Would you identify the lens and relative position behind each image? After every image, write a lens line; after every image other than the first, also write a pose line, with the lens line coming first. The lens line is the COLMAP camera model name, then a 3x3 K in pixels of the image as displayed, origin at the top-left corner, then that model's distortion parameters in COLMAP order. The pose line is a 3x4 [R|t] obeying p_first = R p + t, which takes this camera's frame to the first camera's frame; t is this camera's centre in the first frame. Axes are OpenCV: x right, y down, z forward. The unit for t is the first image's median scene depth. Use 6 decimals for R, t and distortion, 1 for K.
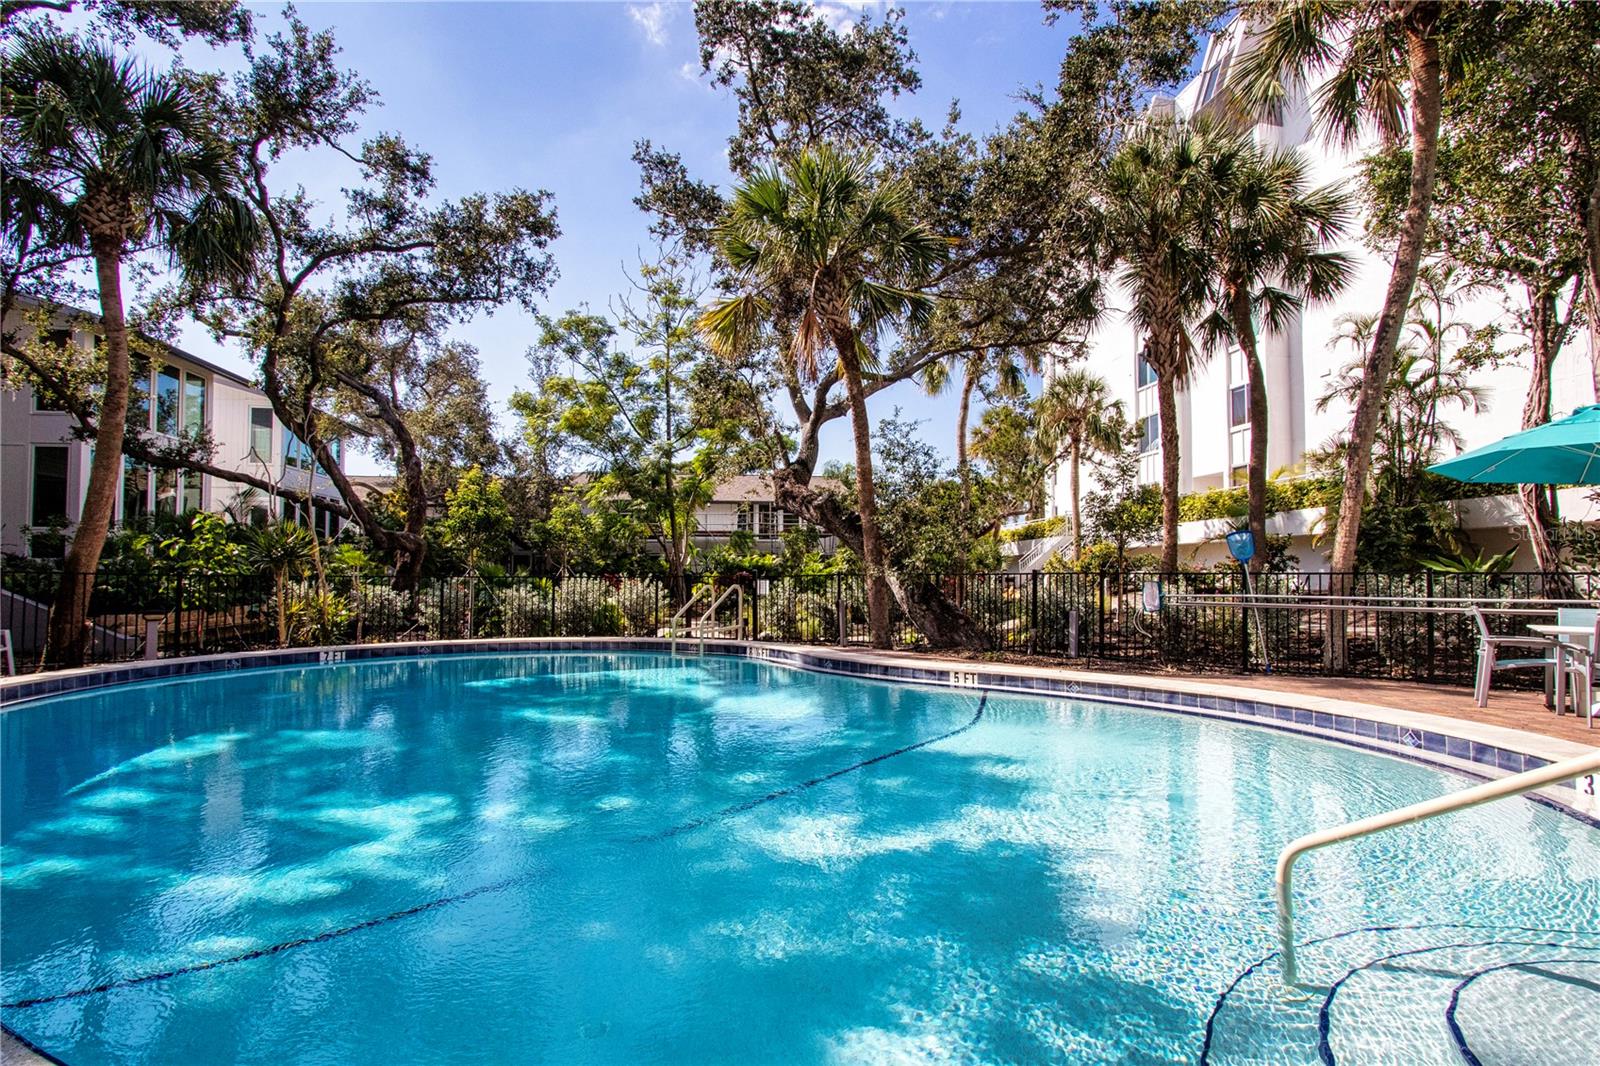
lens RADIAL K [[732.7, 0, 800.0], [0, 732.7, 577.5], [0, 0, 1]] dist [-0.003883, -0.000458]
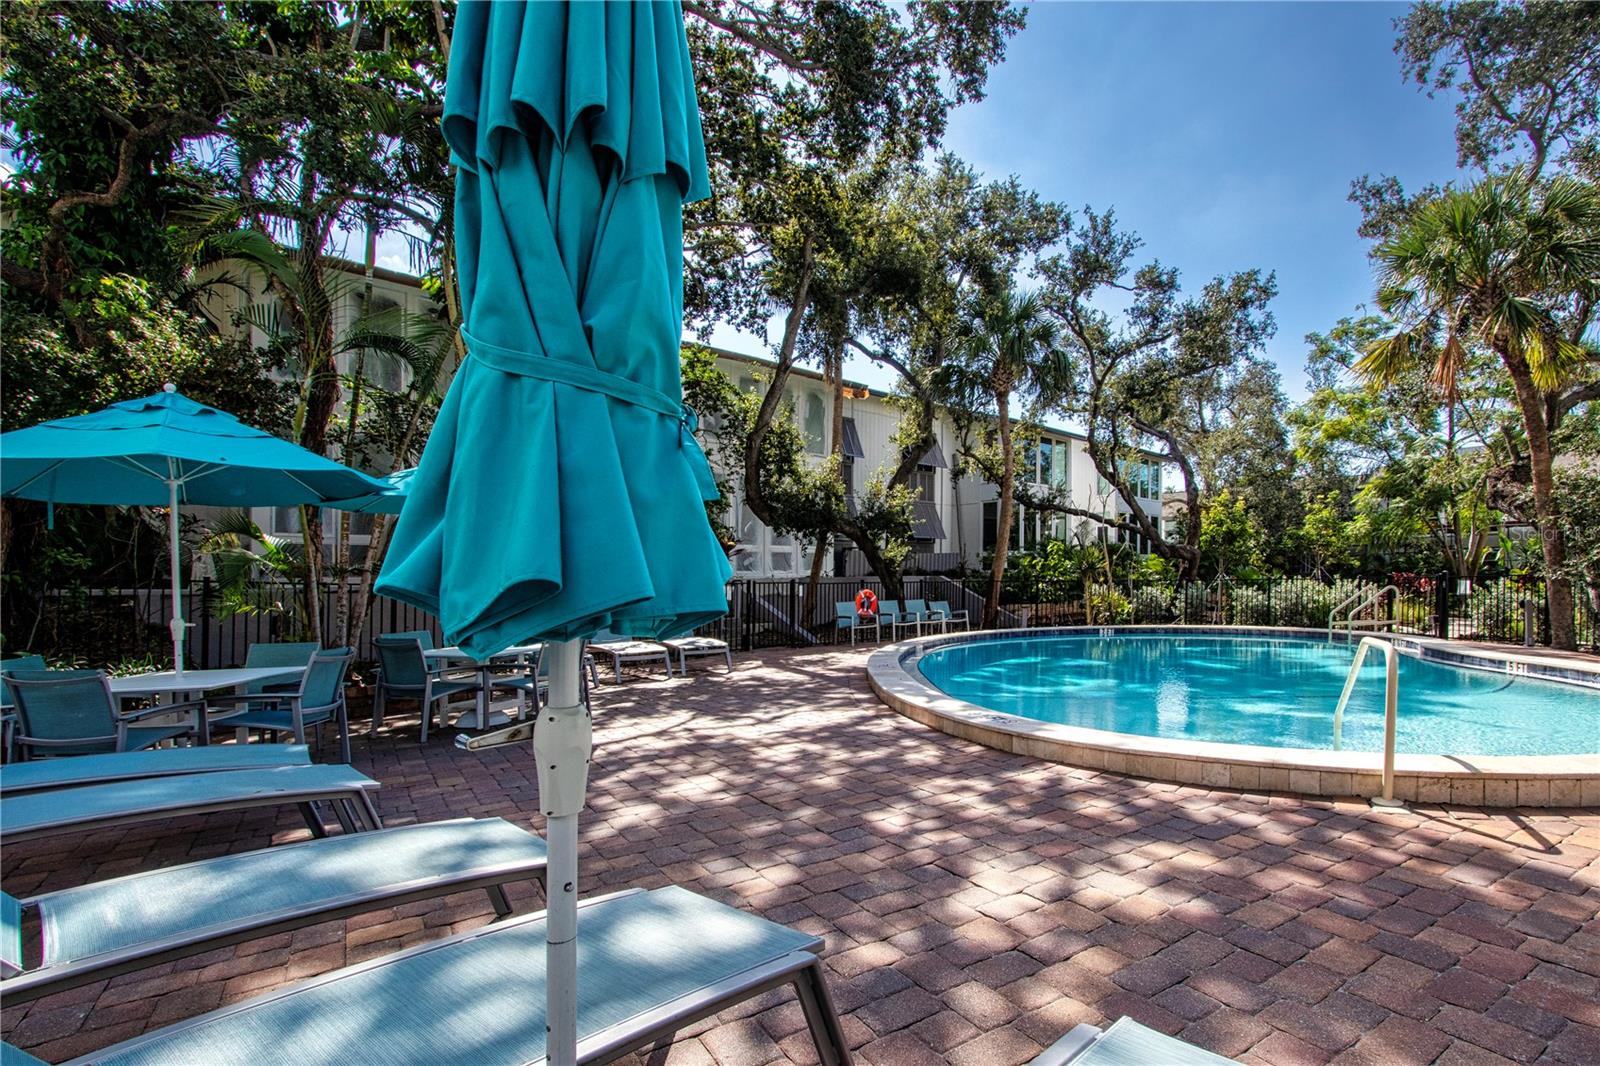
lens RADIAL K [[732.7, 0, 800.0], [0, 732.7, 577.5], [0, 0, 1]] dist [-0.003883, -0.000458]
pose [[0.478607, -0.015908, -0.877885, 0.340068], [0.018691, 0.999794, -0.007927, -0.008198], [0.877830, -0.012615, 0.478806, -0.267505]]
